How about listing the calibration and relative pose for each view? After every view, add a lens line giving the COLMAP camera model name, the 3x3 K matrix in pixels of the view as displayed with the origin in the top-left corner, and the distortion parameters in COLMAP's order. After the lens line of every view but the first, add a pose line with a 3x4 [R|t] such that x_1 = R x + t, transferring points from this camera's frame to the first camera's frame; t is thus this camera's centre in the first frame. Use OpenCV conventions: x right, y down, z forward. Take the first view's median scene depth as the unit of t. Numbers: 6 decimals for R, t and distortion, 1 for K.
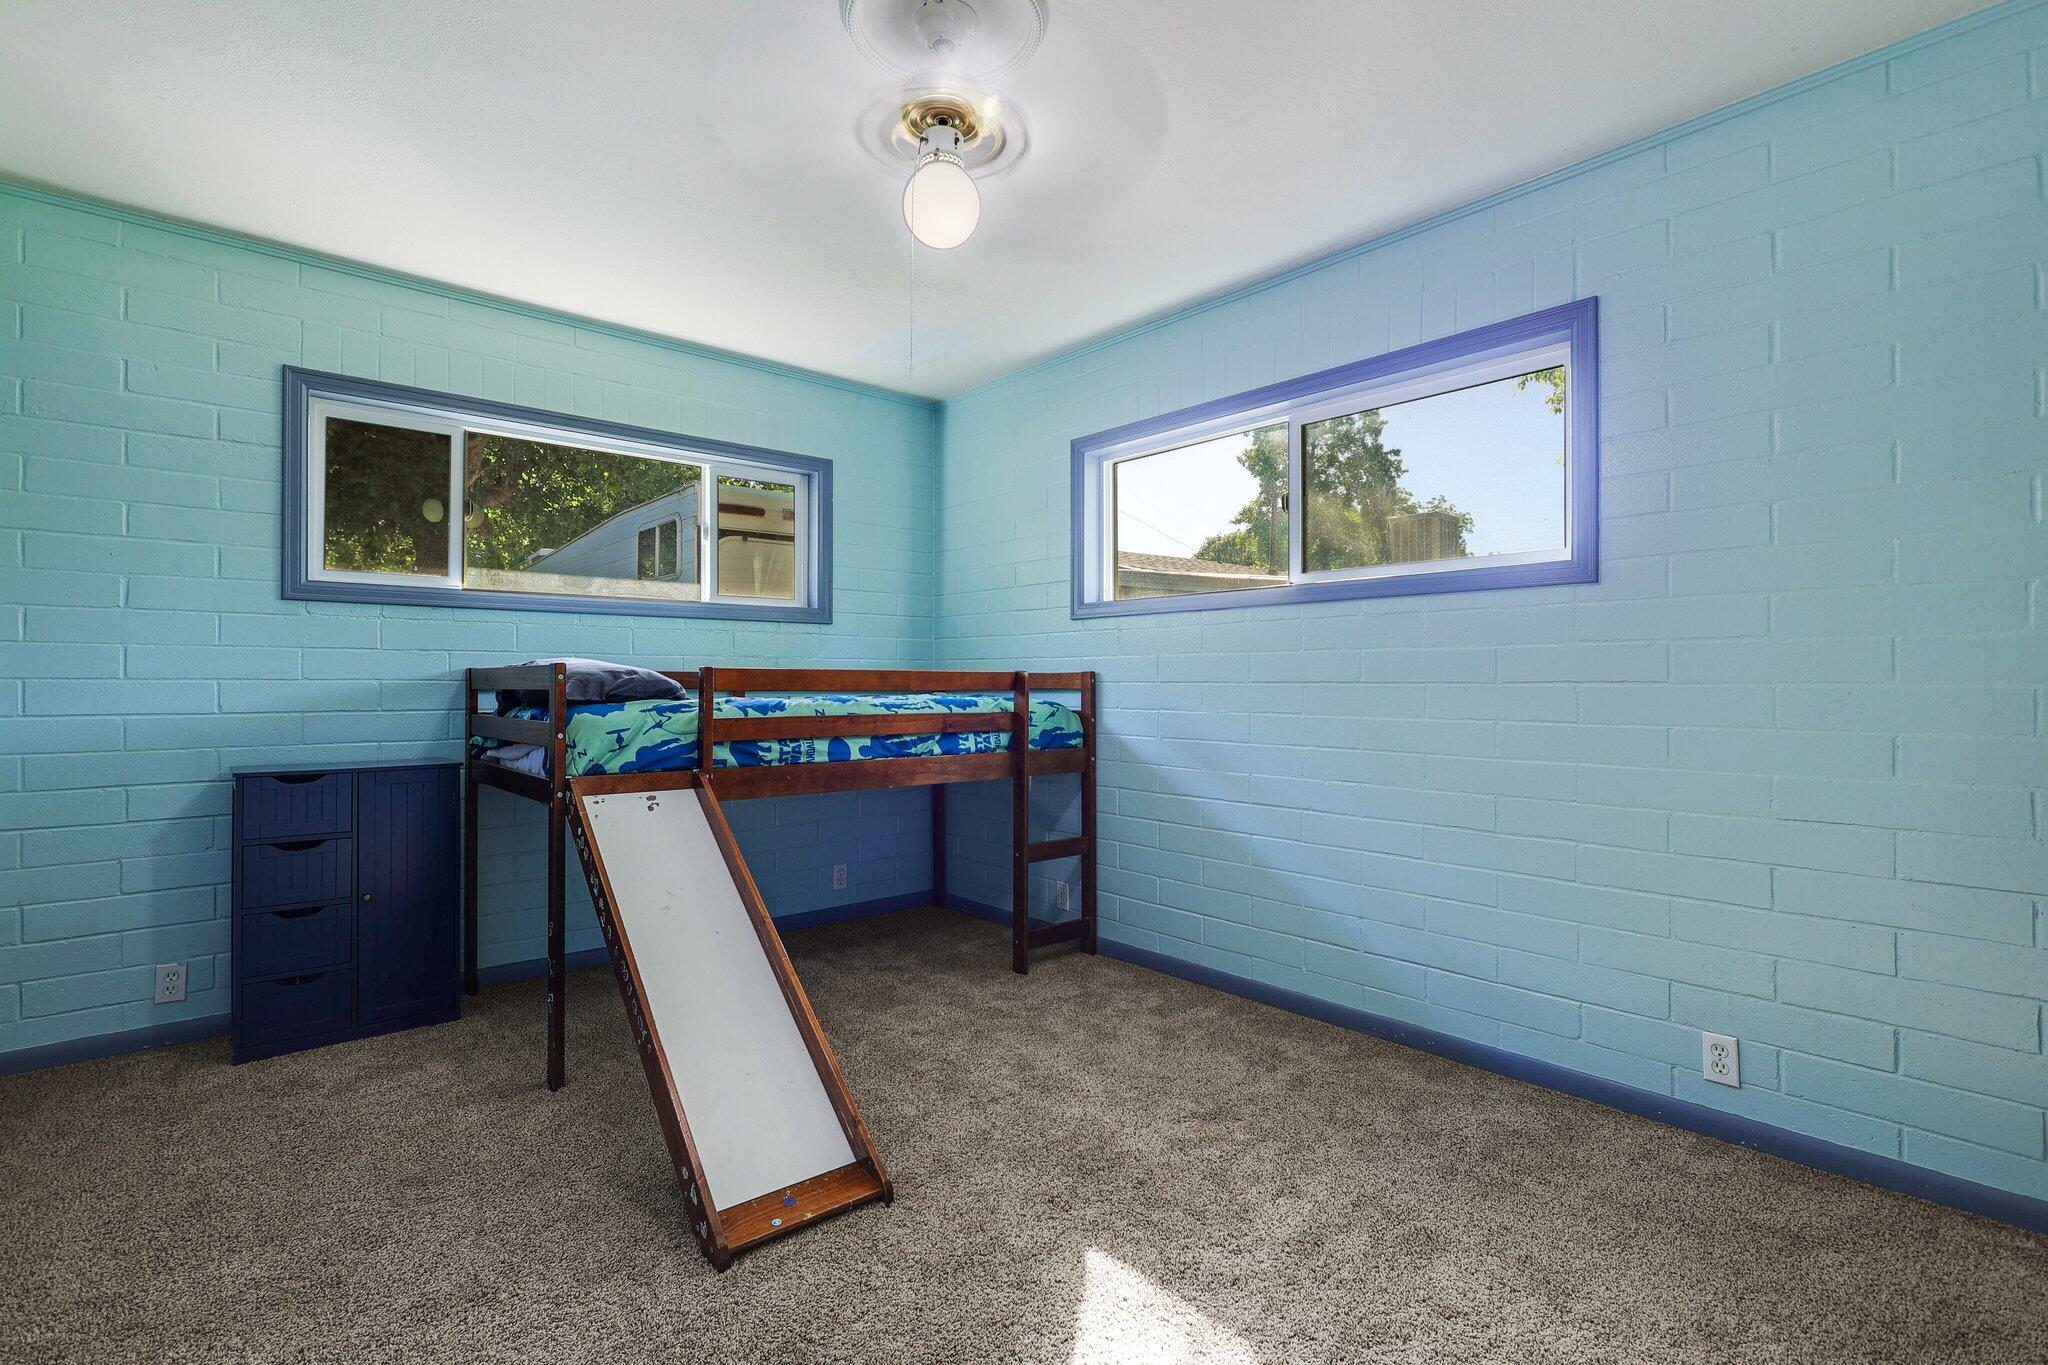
lens RADIAL K [[944.7, 0, 1024.0], [0, 944.7, 682.5], [0, 0, 1]] dist [0.000119, 0.000038]
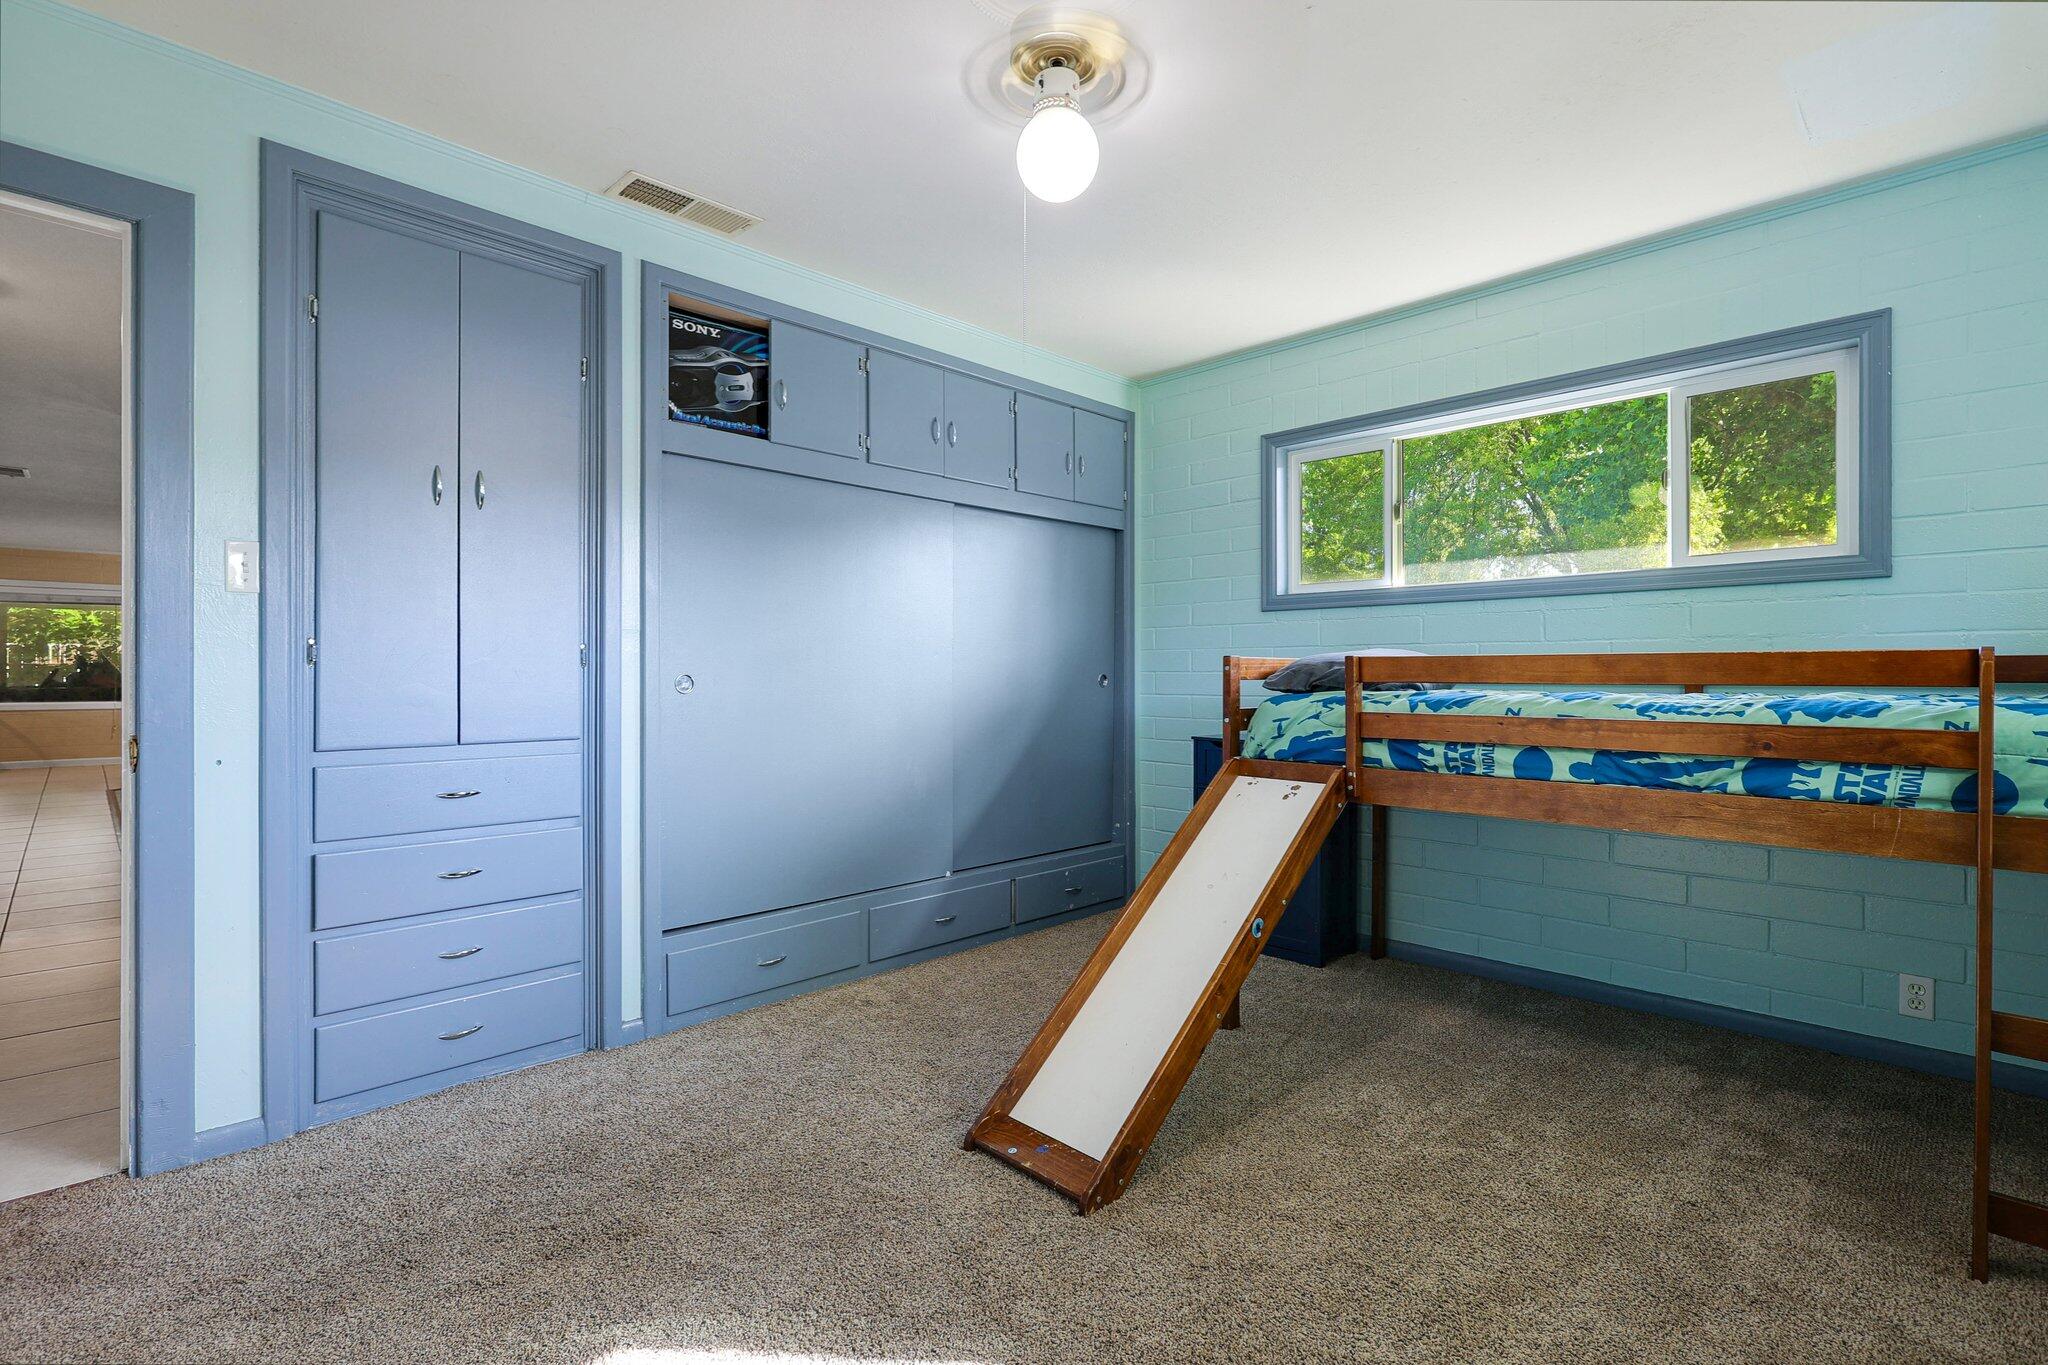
lens RADIAL K [[944.7, 0, 1024.0], [0, 944.7, 682.5], [0, 0, 1]] dist [0.000119, 0.000038]
pose [[0.069610, 0.007358, -0.997547, 0.507960], [0.000829, 0.999972, 0.007434, 0.001894], [0.997574, -0.001344, 0.069602, 0.549858]]
